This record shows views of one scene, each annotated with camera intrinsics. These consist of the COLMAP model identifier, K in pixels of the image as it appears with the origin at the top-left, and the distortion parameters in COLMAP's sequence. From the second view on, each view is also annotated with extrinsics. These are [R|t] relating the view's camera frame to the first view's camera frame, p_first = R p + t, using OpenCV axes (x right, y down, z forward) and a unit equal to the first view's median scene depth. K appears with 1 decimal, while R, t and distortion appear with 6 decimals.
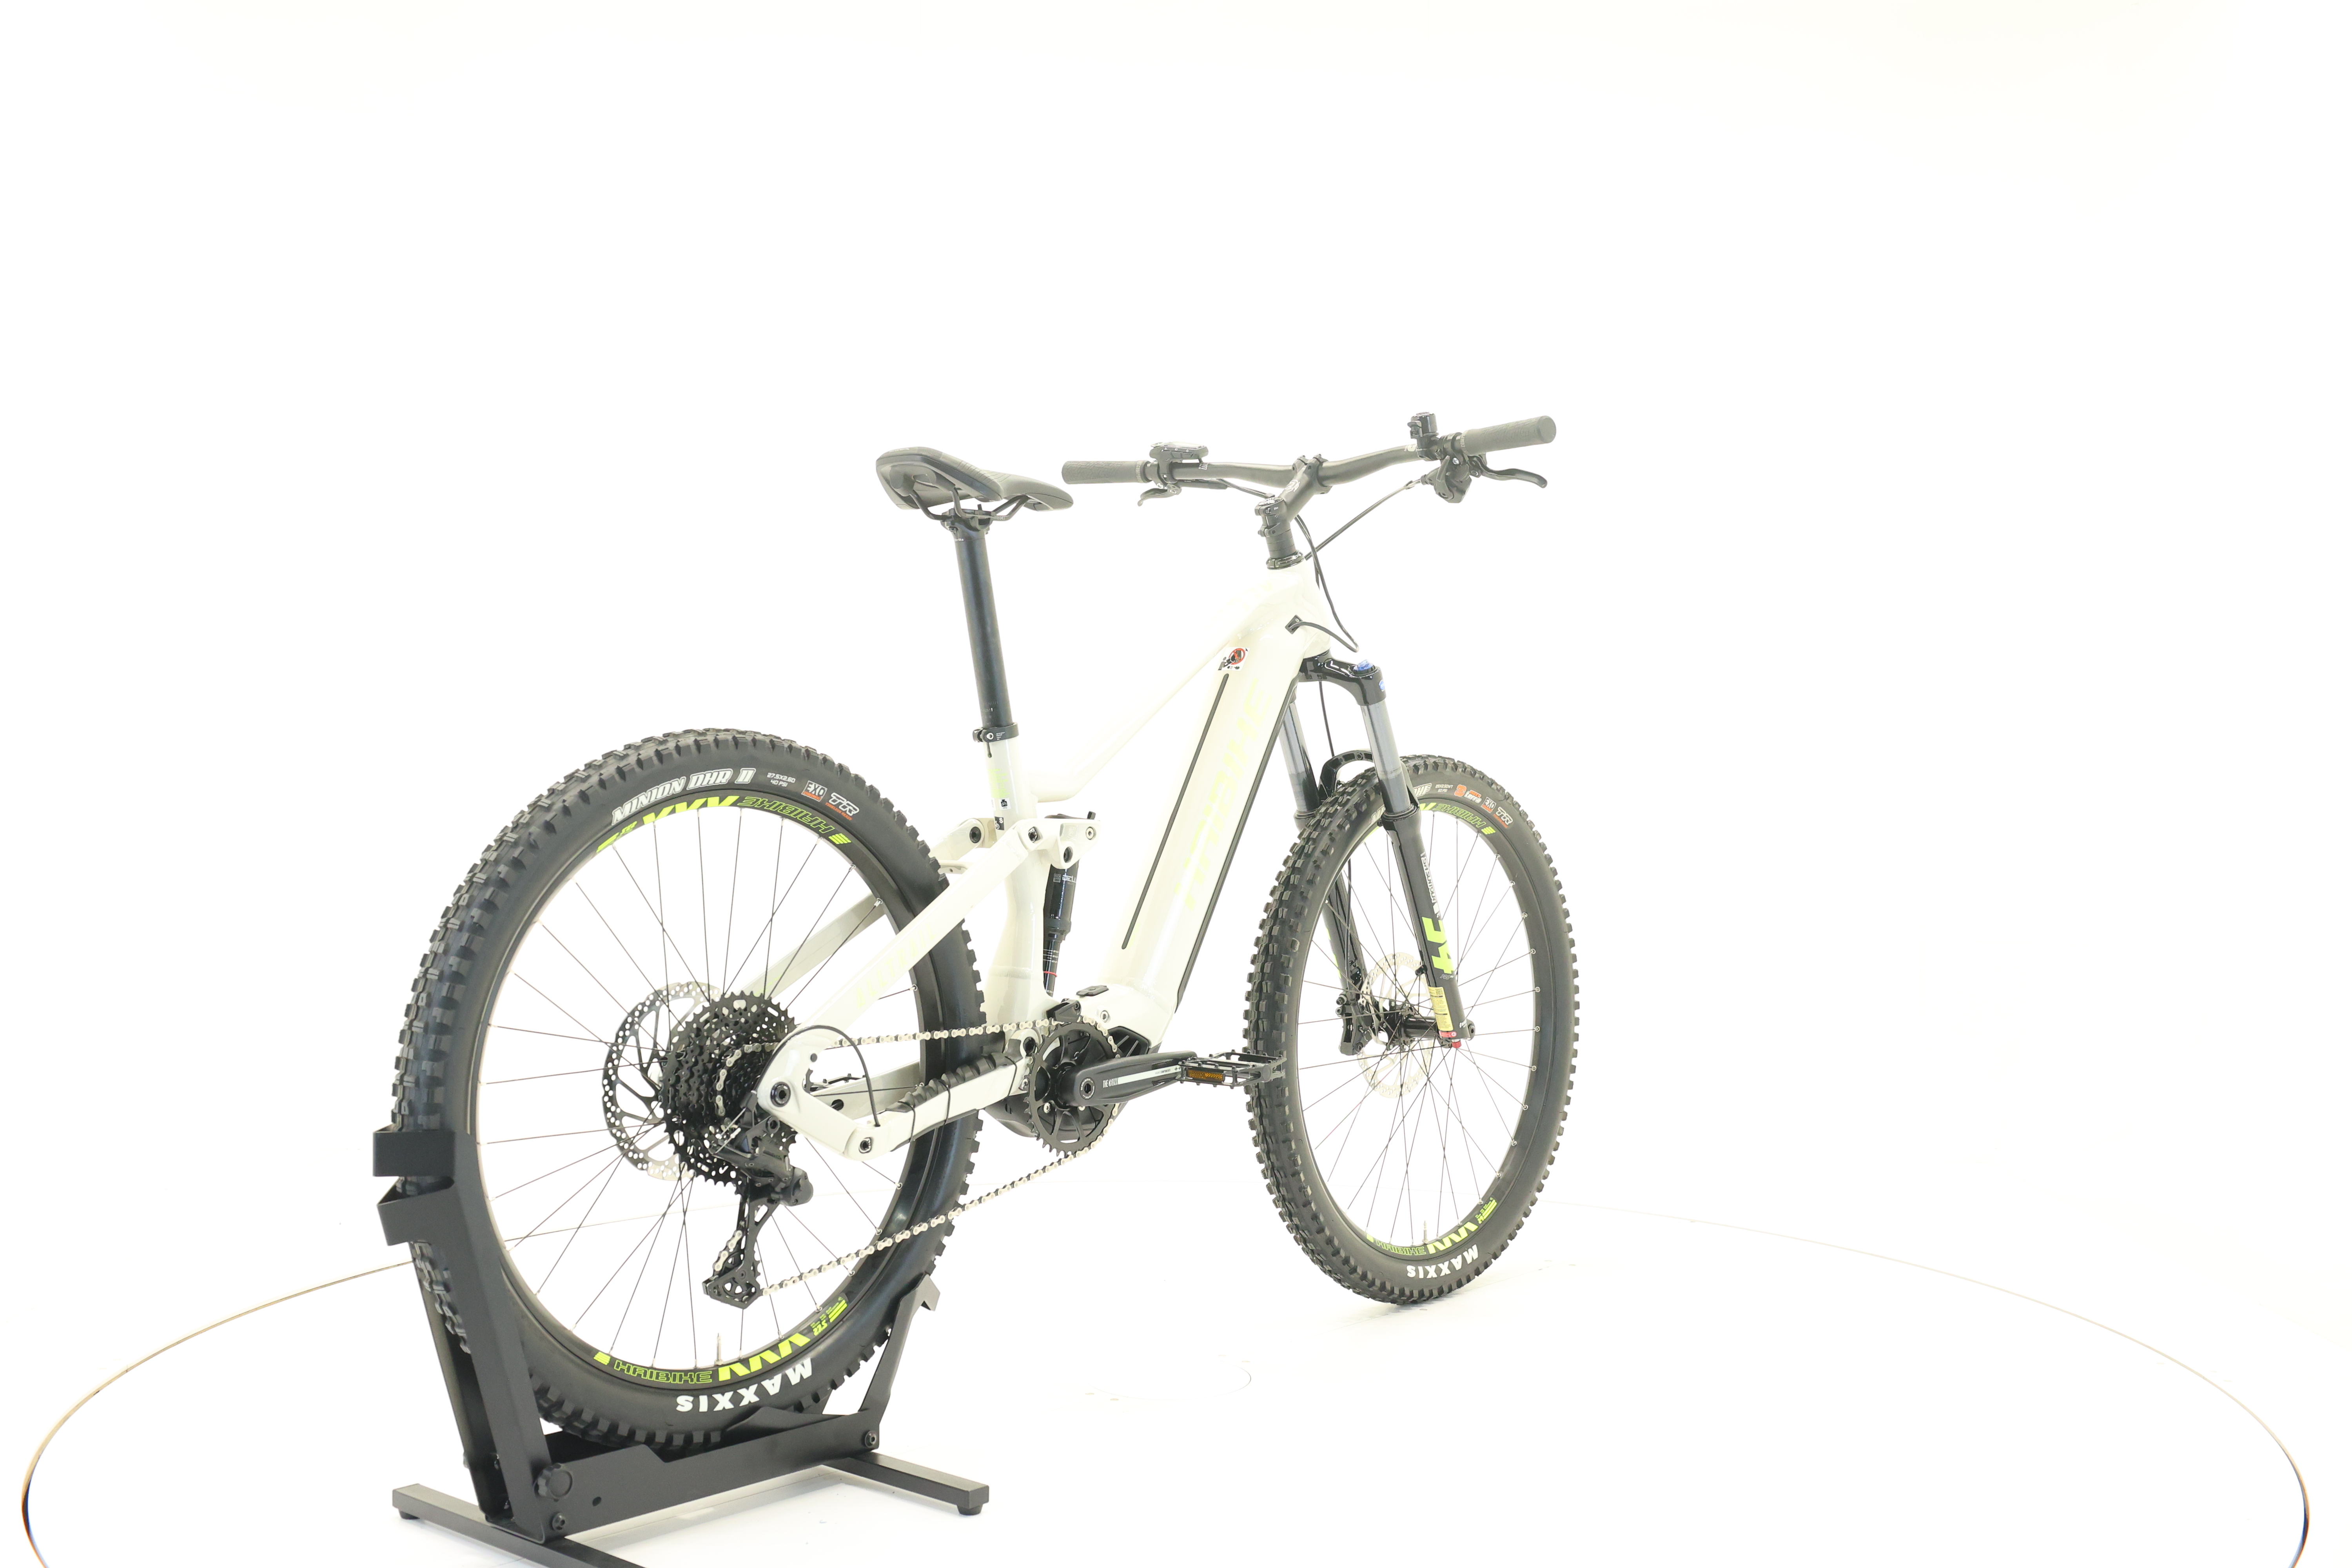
lens RADIAL K [[2483.1, 0, 1175.5], [0, 2483.1, 689.6], [0, 0, 1]] dist [0.004802, 0.009391]
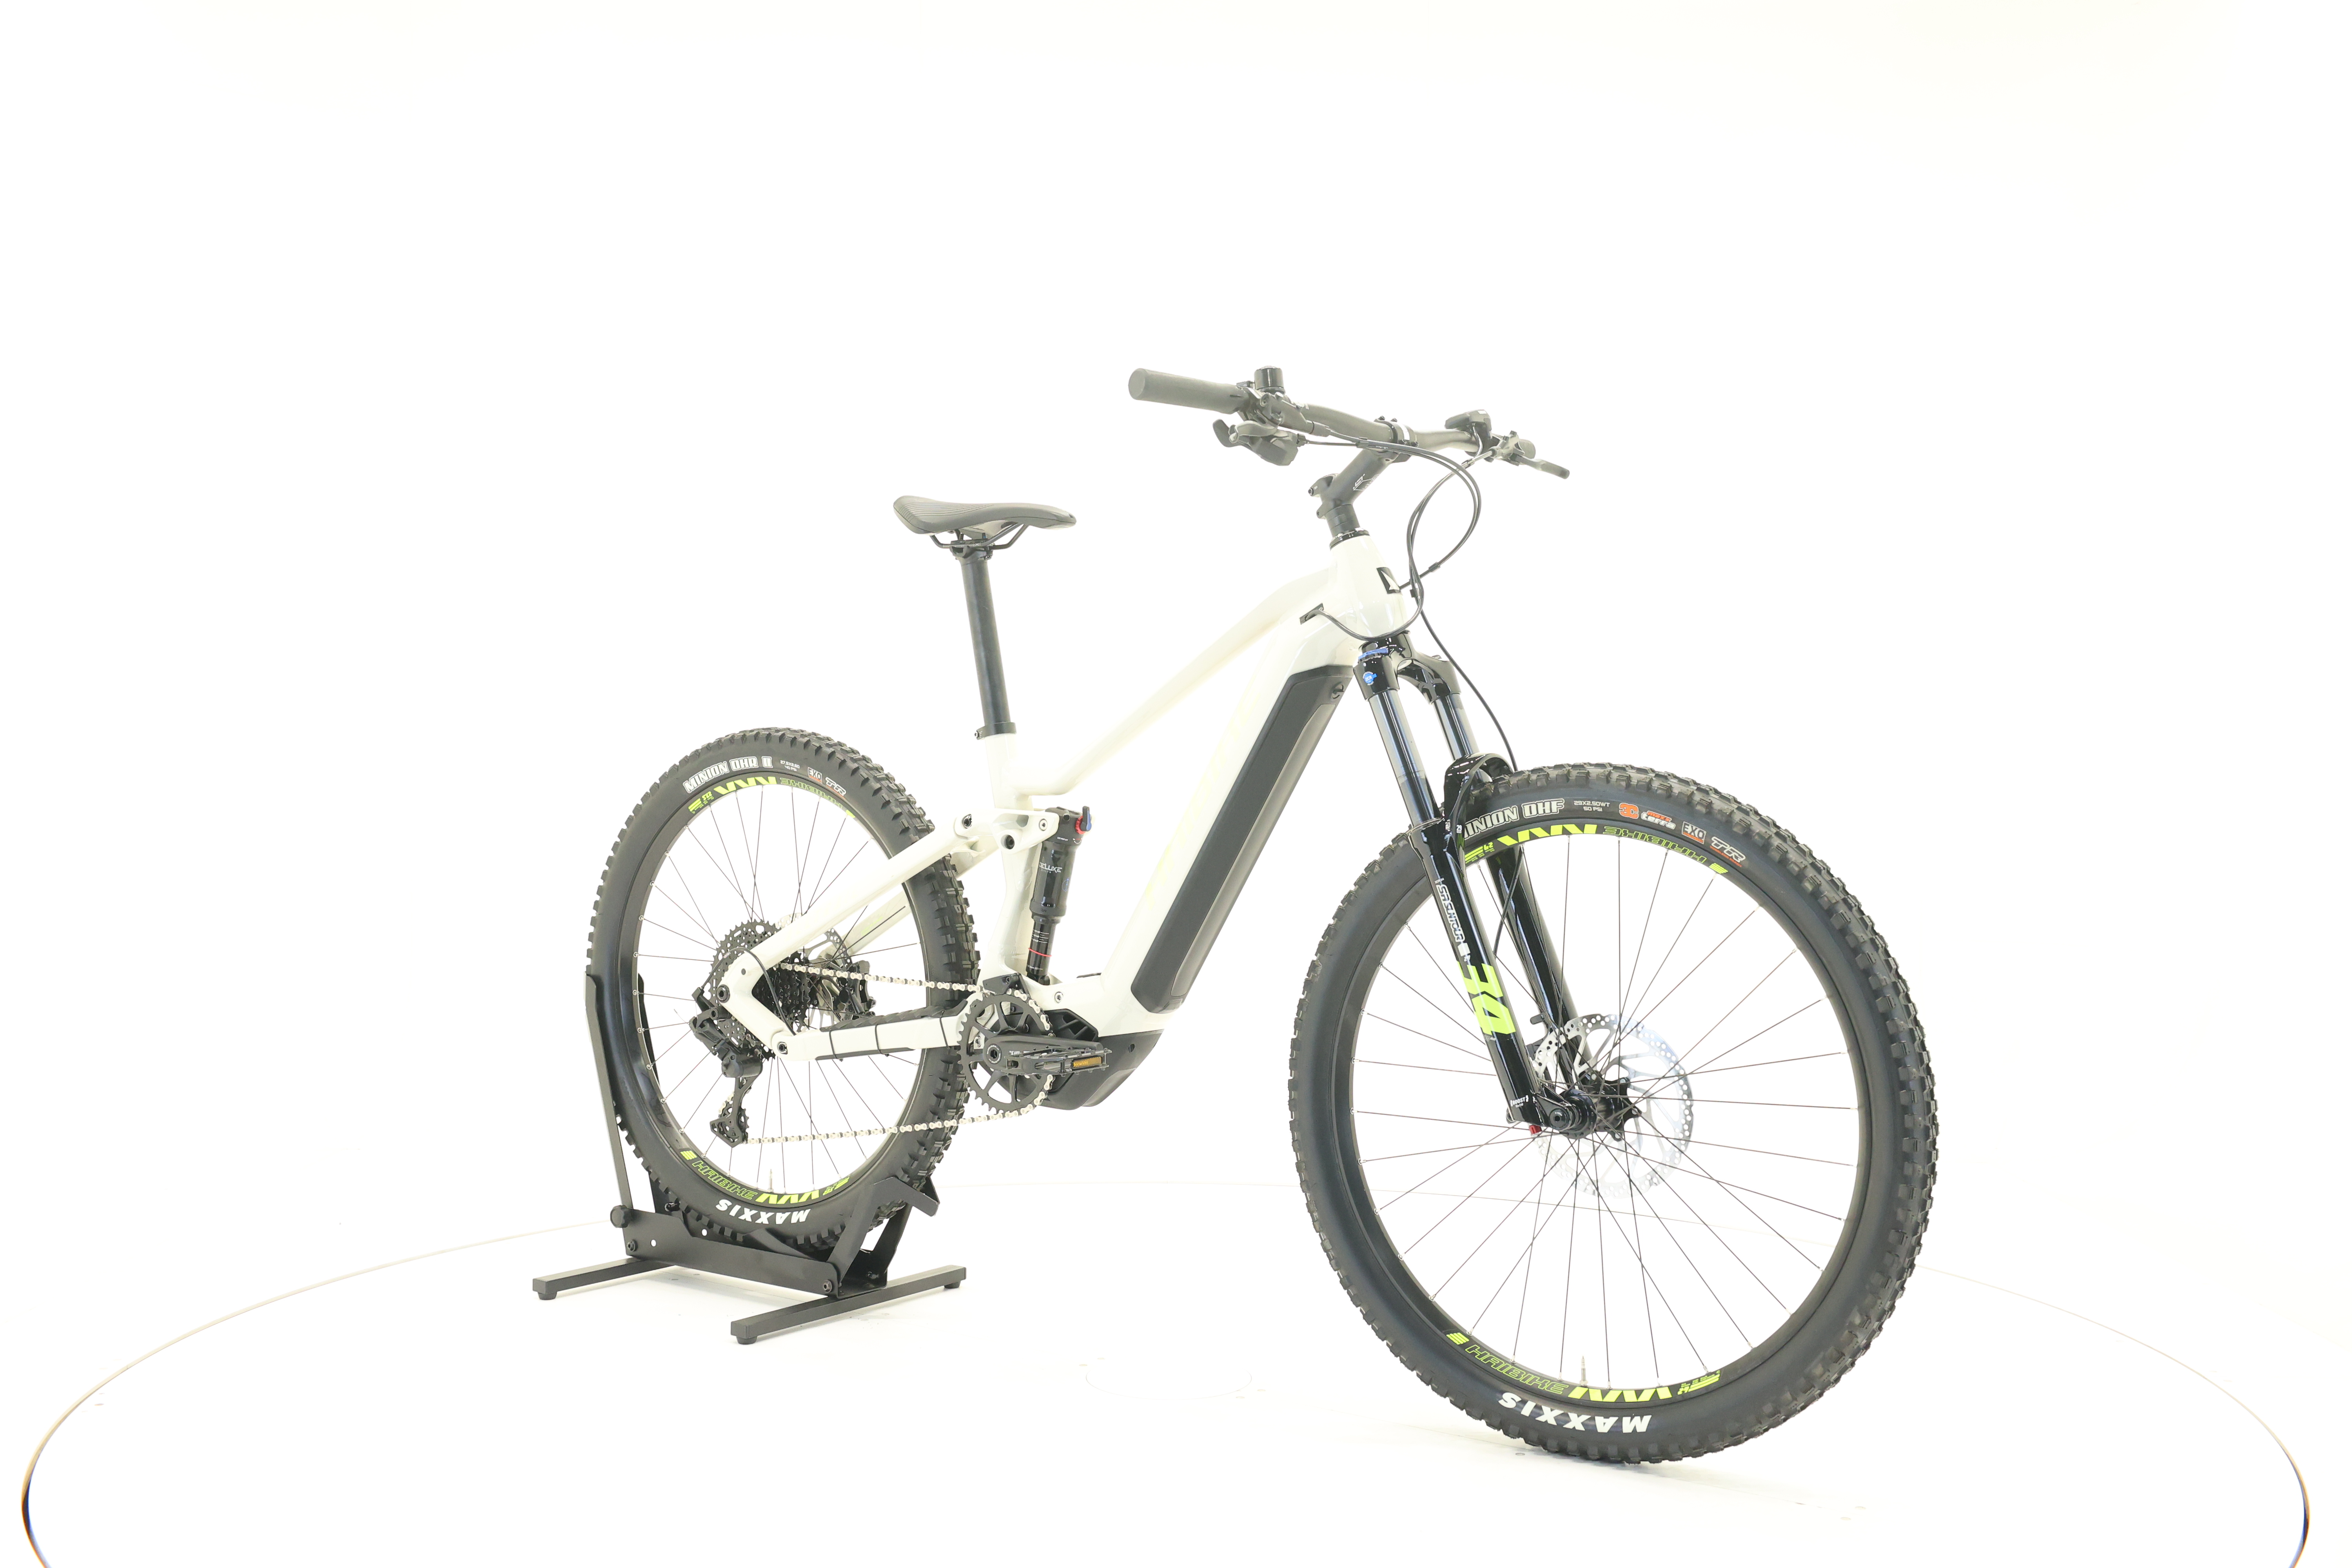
lens RADIAL K [[2490.8, 0, 1176.0], [0, 2490.8, 784.0], [0, 0, 1]] dist [-0.001869, -0.000324]
pose [[0.072390, -0.014964, -0.997264, 1.106302], [-0.009767, 0.999829, -0.015711, 0.060463], [0.997329, 0.010878, 0.072231, 1.029699]]
